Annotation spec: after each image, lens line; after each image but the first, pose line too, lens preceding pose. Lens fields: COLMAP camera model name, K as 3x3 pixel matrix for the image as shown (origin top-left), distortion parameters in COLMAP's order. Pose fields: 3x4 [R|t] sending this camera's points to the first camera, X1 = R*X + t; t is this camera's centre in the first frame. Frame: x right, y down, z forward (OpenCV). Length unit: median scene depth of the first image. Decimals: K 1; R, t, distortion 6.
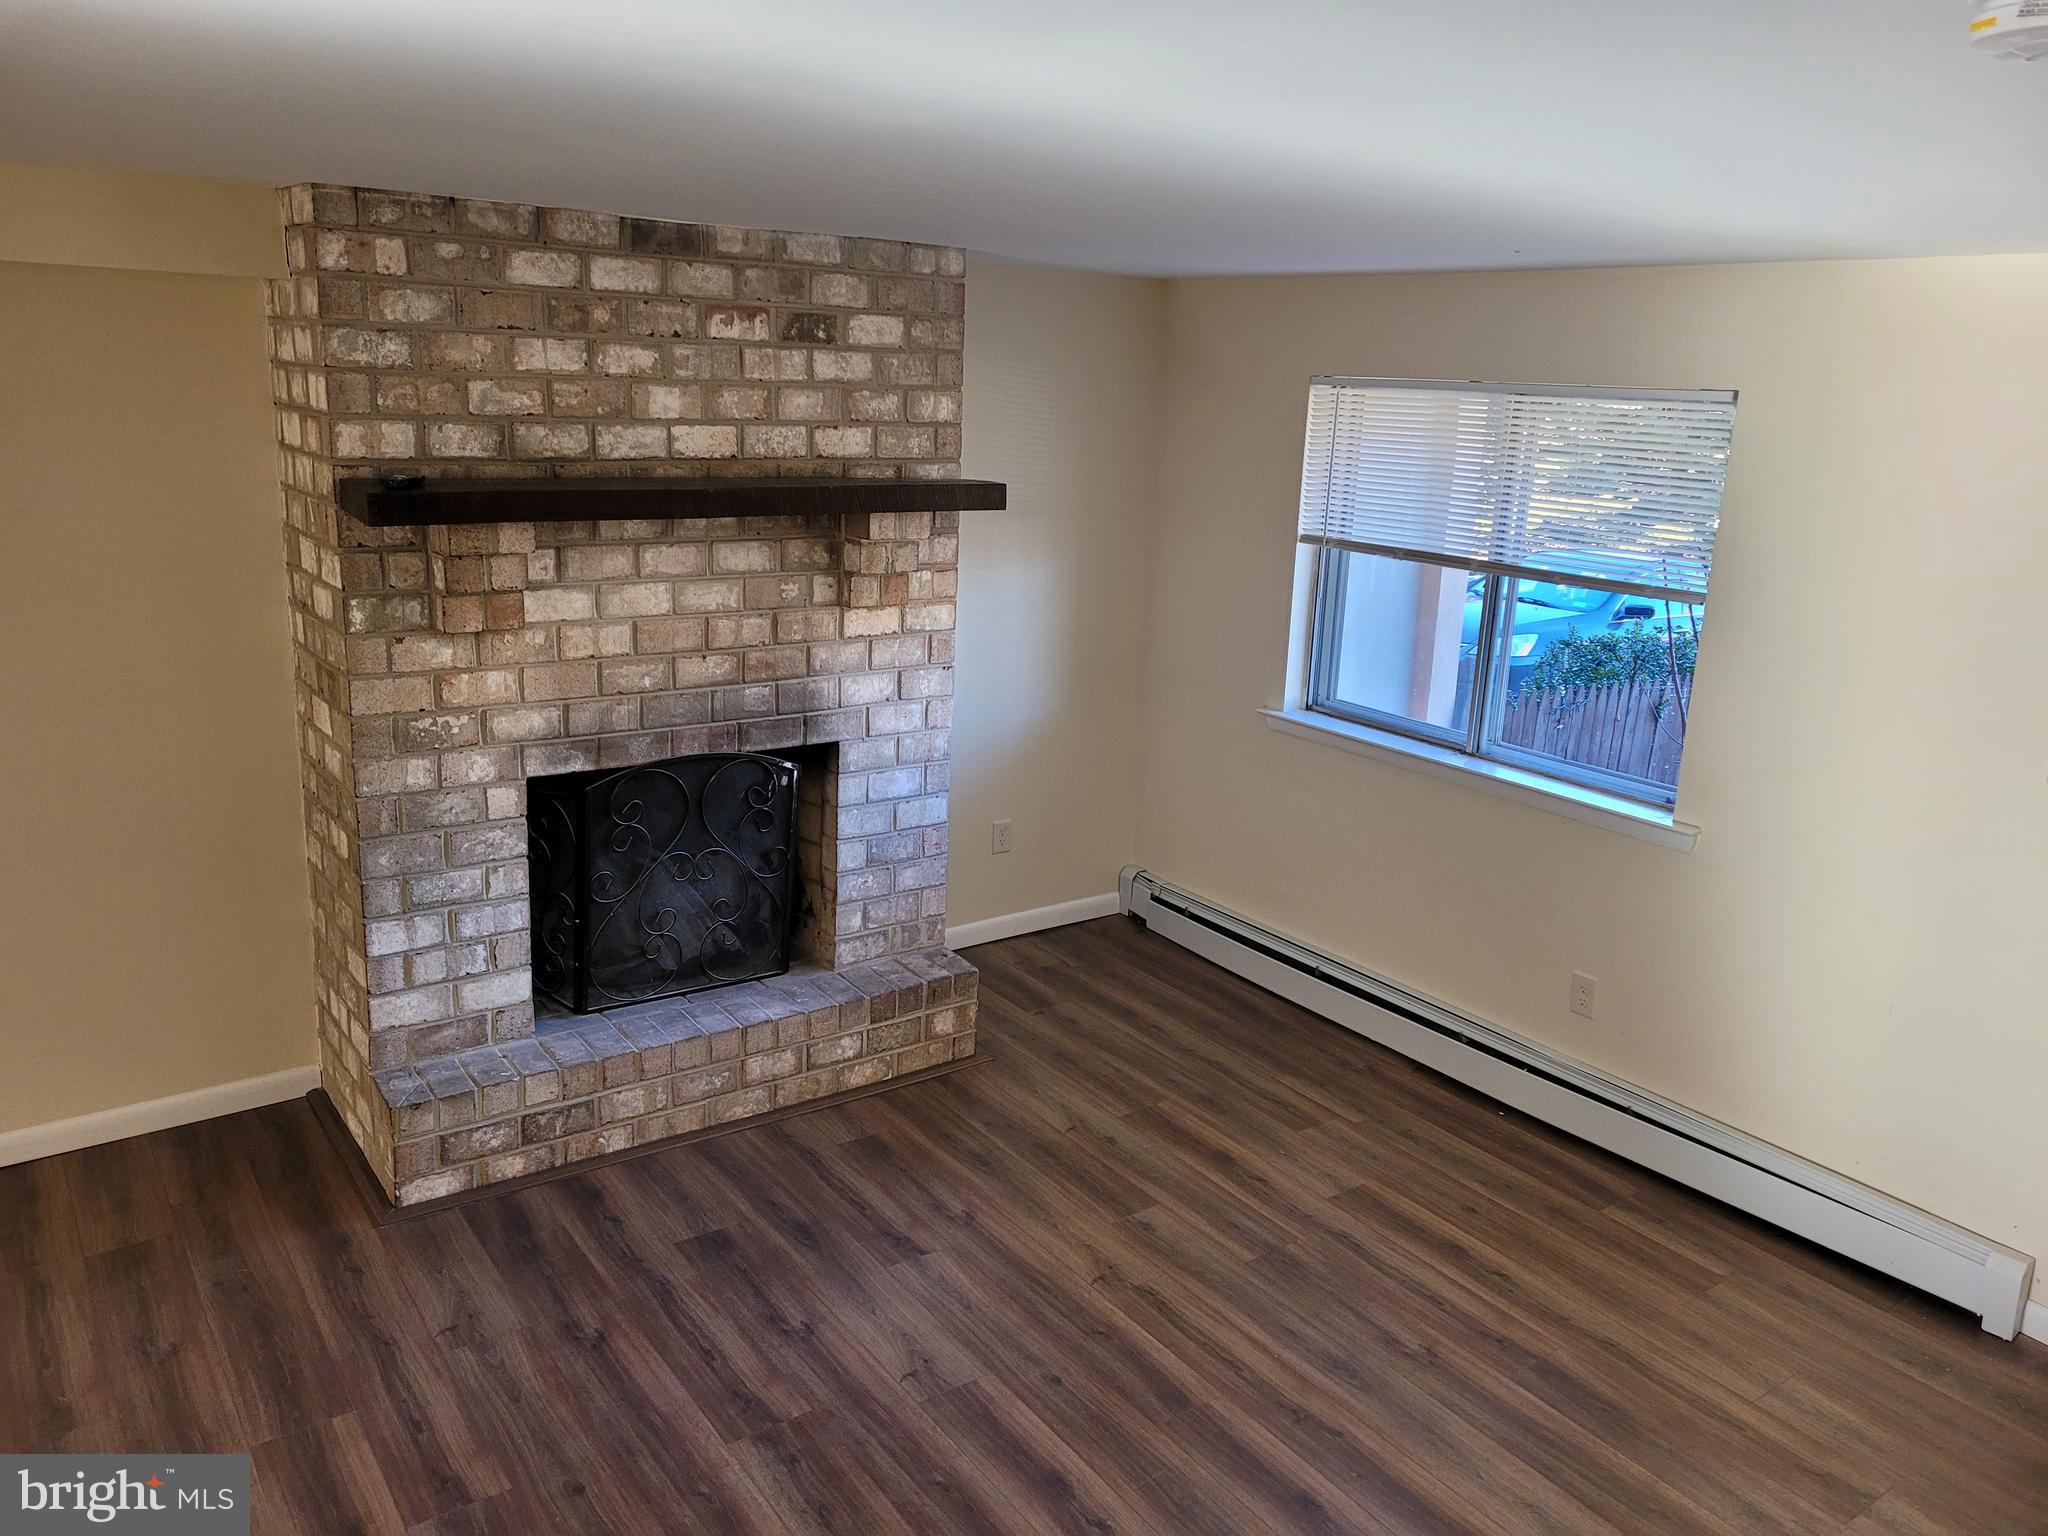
lens RADIAL K [[1502.4, 0, 1022.6], [0, 1502.4, 723.2], [0, 0, 1]] dist [0.026849, -0.001362]
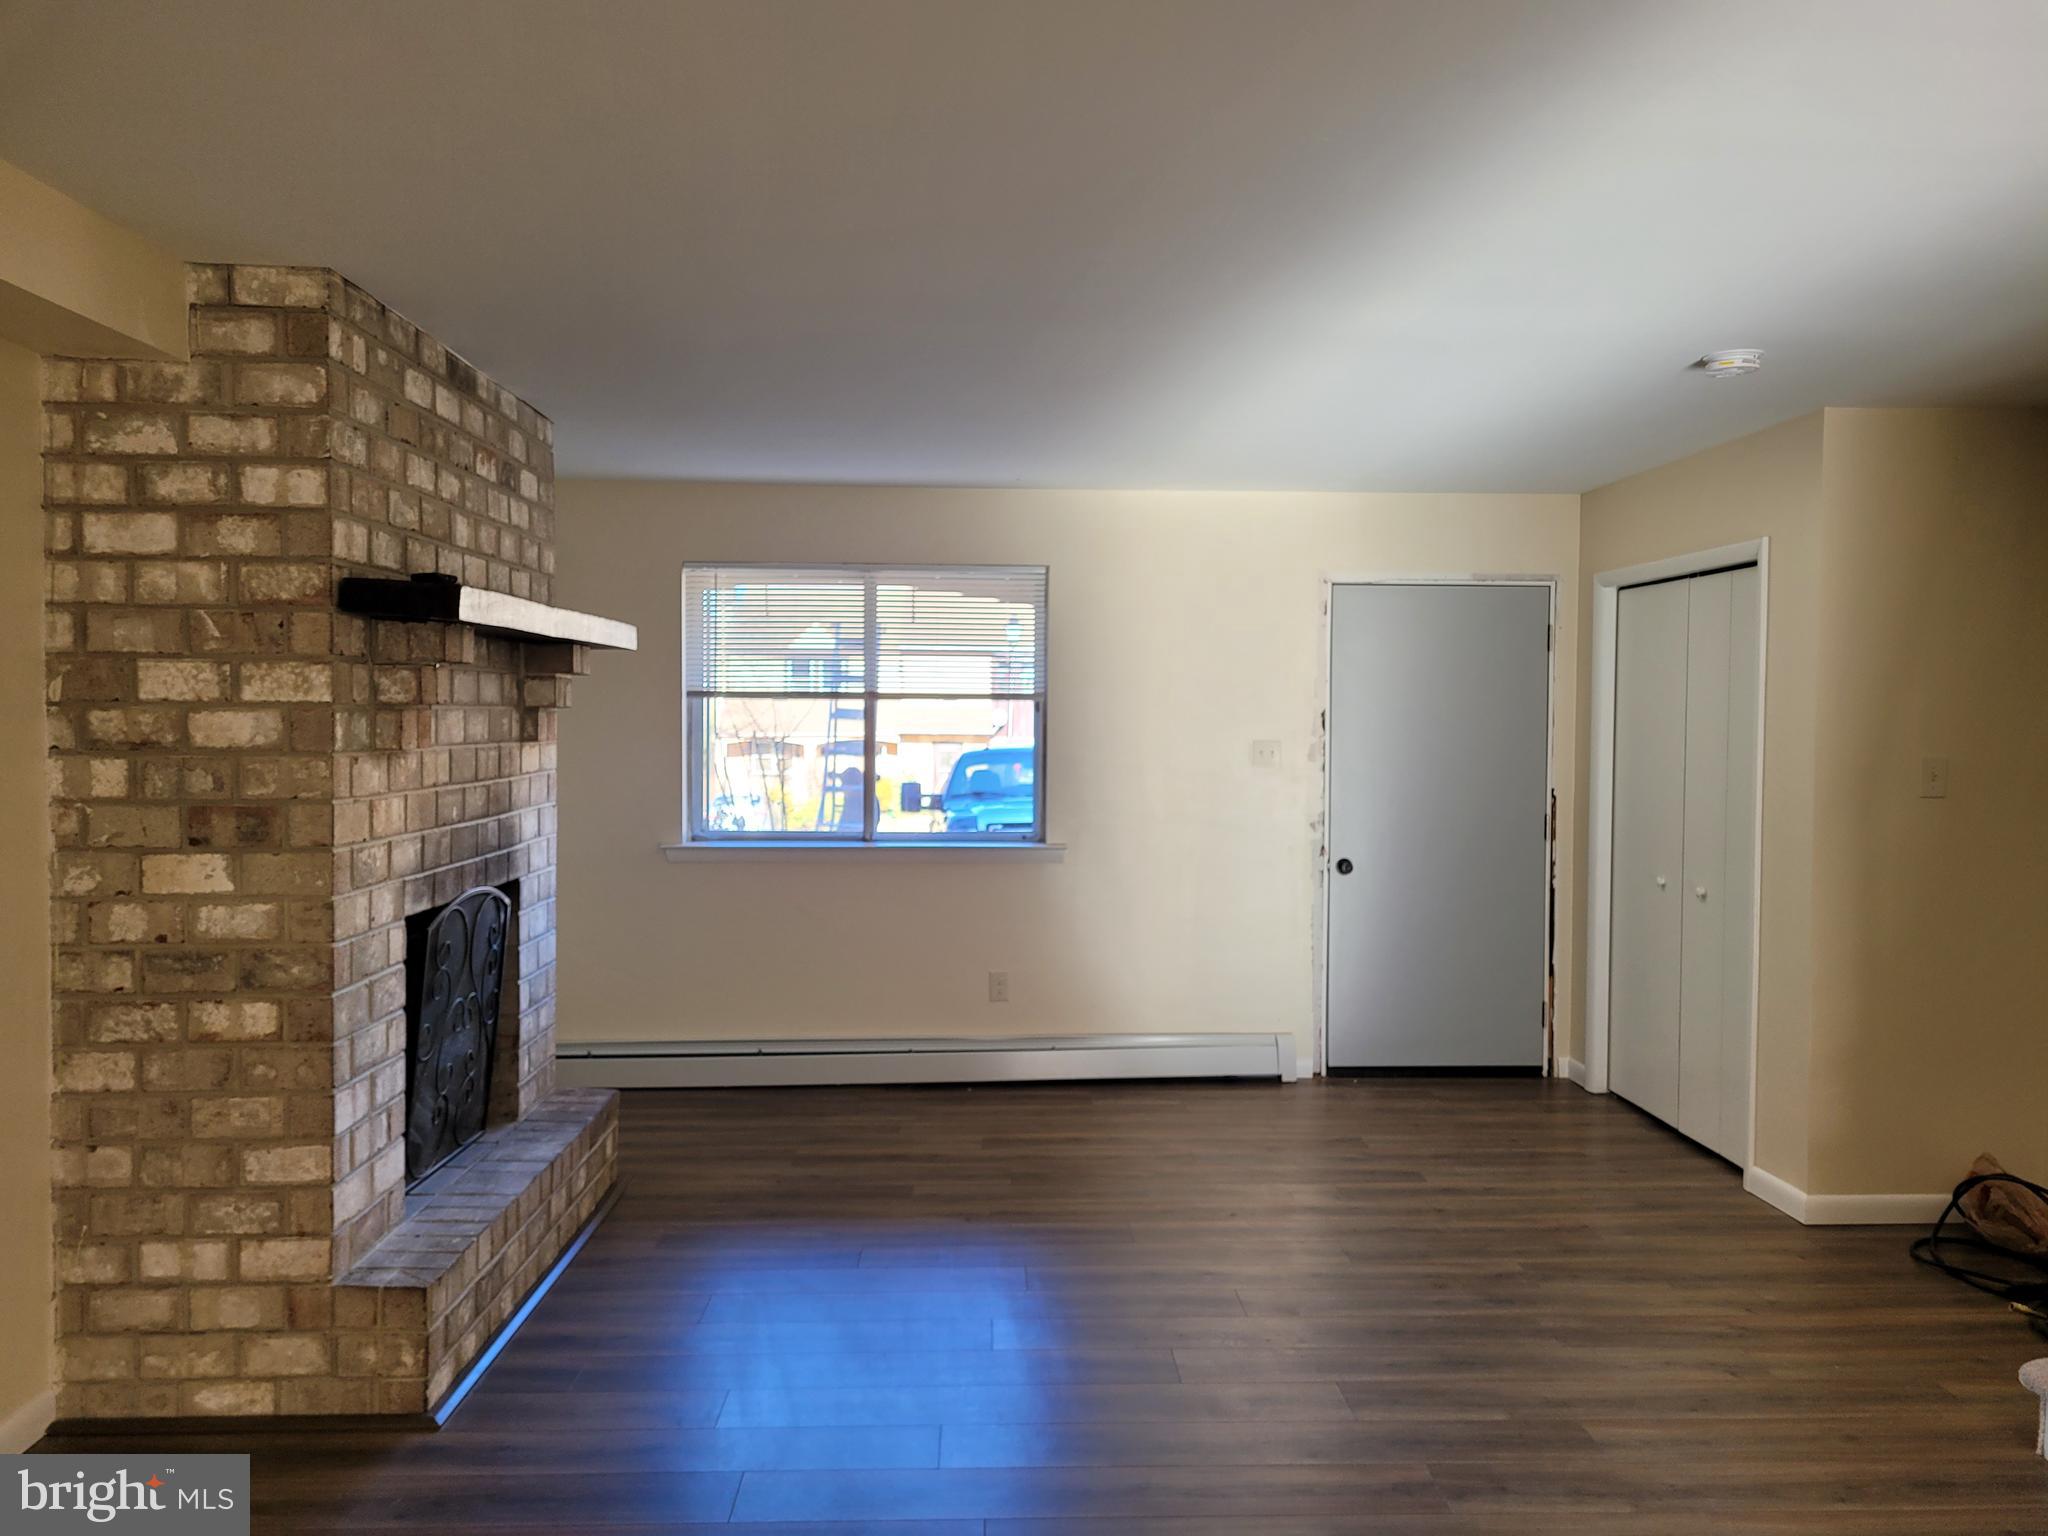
lens RADIAL K [[1539.9, 0, 1020.9], [0, 1539.9, 740.8], [0, 0, 1]] dist [0.009847, 0.002417]
pose [[0.566384, -0.056821, 0.822180, -0.840250], [0.208323, 0.975093, -0.076121, 0.077372], [-0.797377, 0.214392, 0.564115, 0.139355]]
